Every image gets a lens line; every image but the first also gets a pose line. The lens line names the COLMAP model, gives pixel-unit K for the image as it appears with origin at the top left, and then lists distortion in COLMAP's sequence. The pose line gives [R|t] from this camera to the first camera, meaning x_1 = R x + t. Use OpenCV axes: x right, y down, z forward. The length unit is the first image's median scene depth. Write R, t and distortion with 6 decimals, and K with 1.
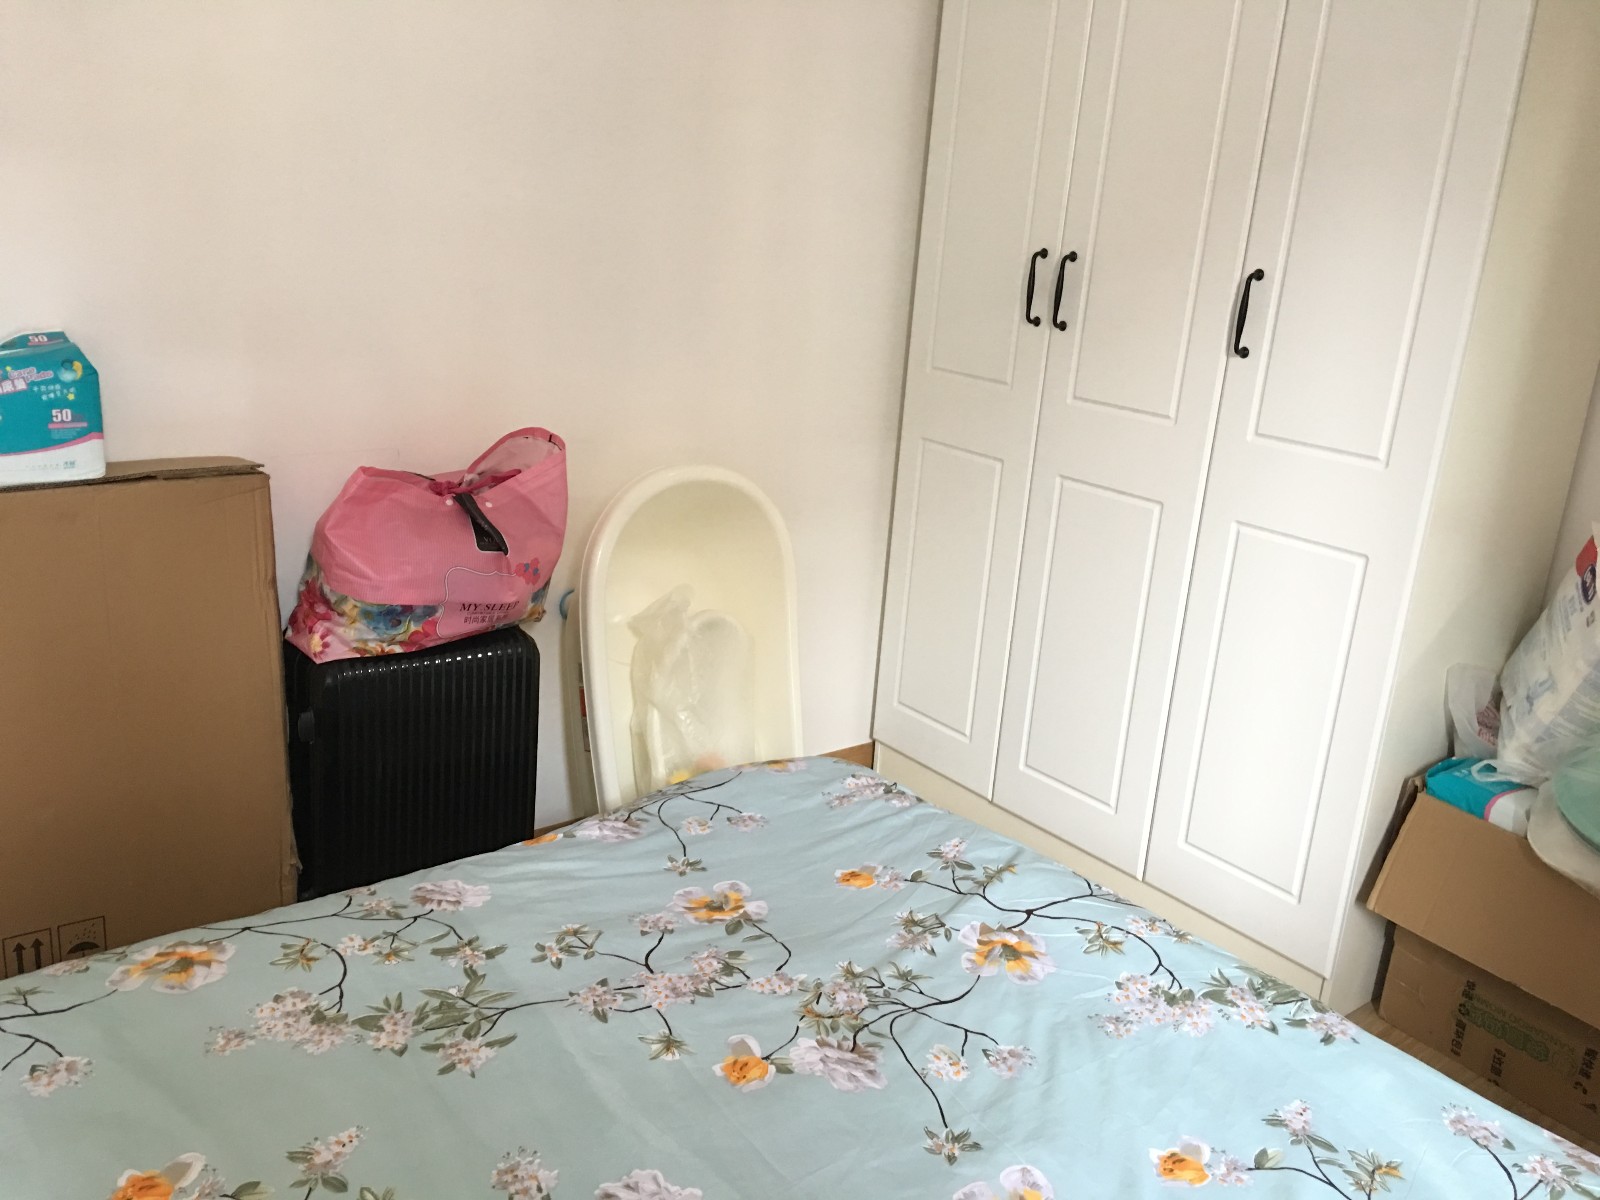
lens RADIAL K [[1376.7, 0, 756.7], [0, 1376.7, 603.4], [0, 0, 1]] dist [0.116138, -0.205941]
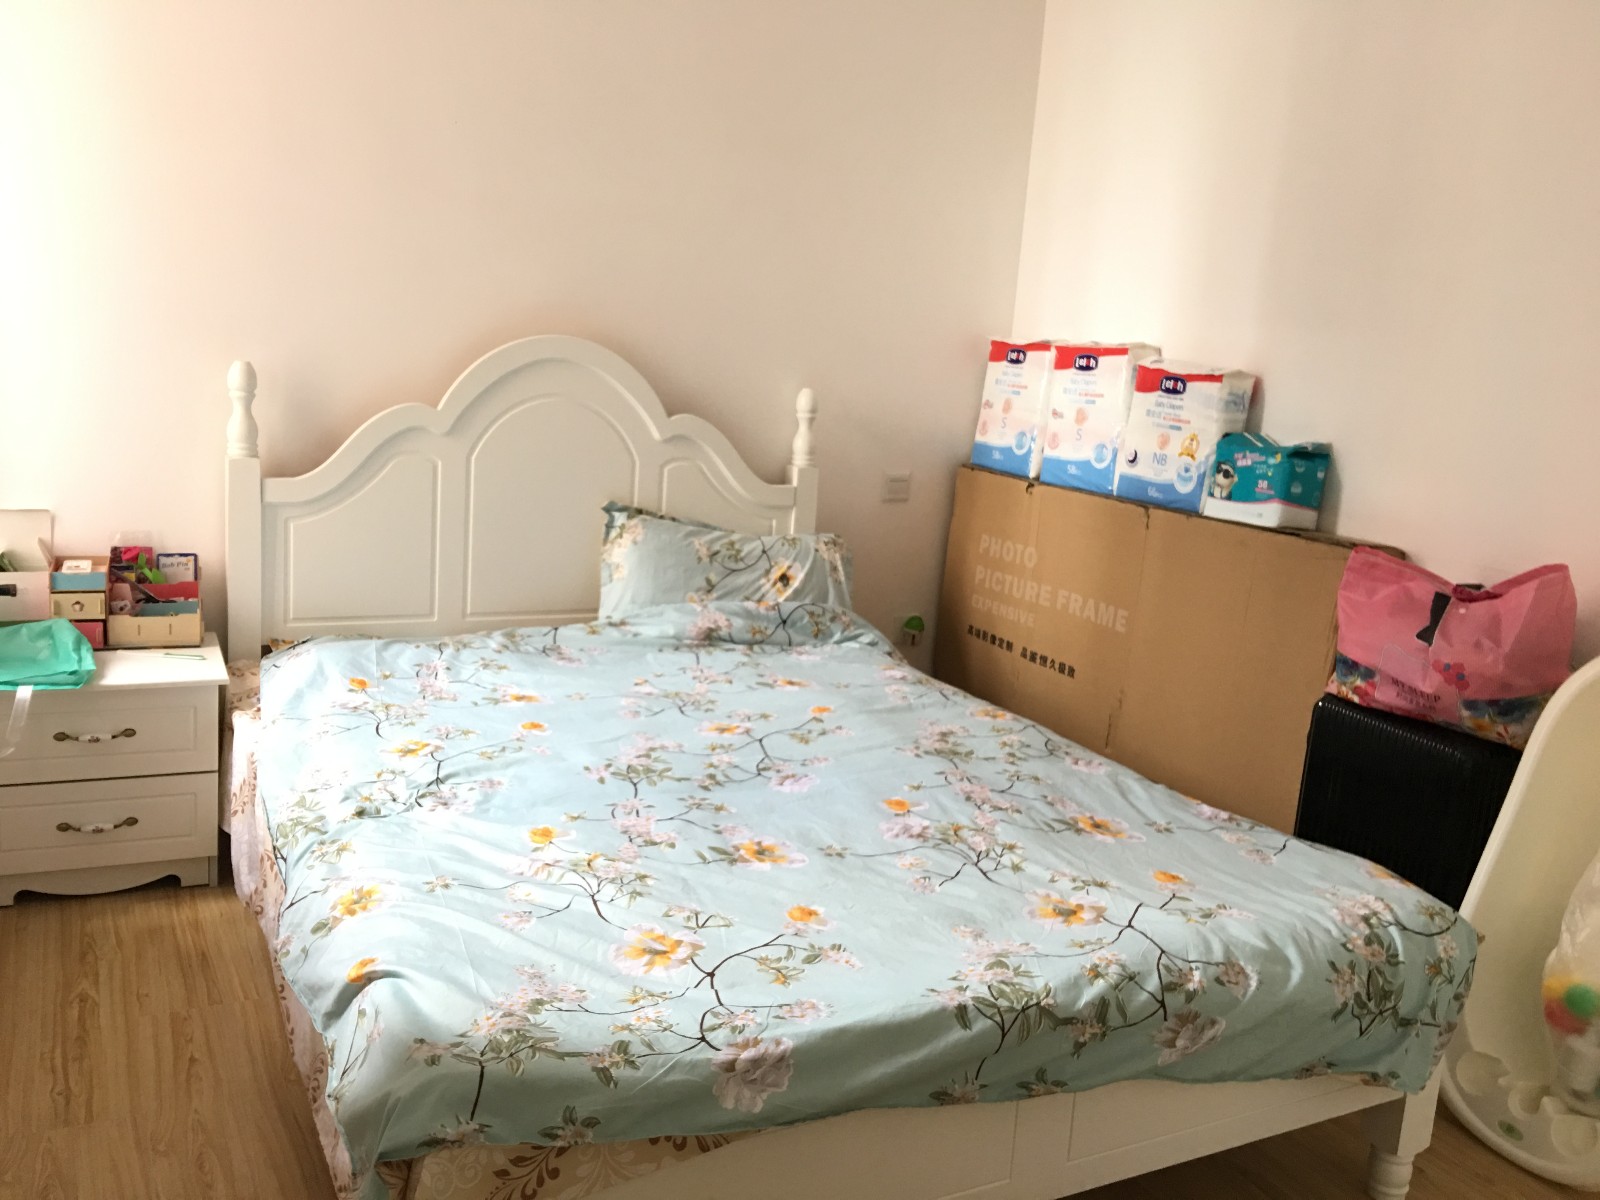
lens RADIAL K [[1376.7, 0, 756.7], [0, 1376.7, 603.4], [0, 0, 1]] dist [0.116138, -0.205941]
pose [[-0.218319, 0.107586, -0.969929, 1.337302], [-0.362207, 0.913975, 0.182908, -0.100385], [0.906169, 0.391247, -0.160570, 0.861741]]
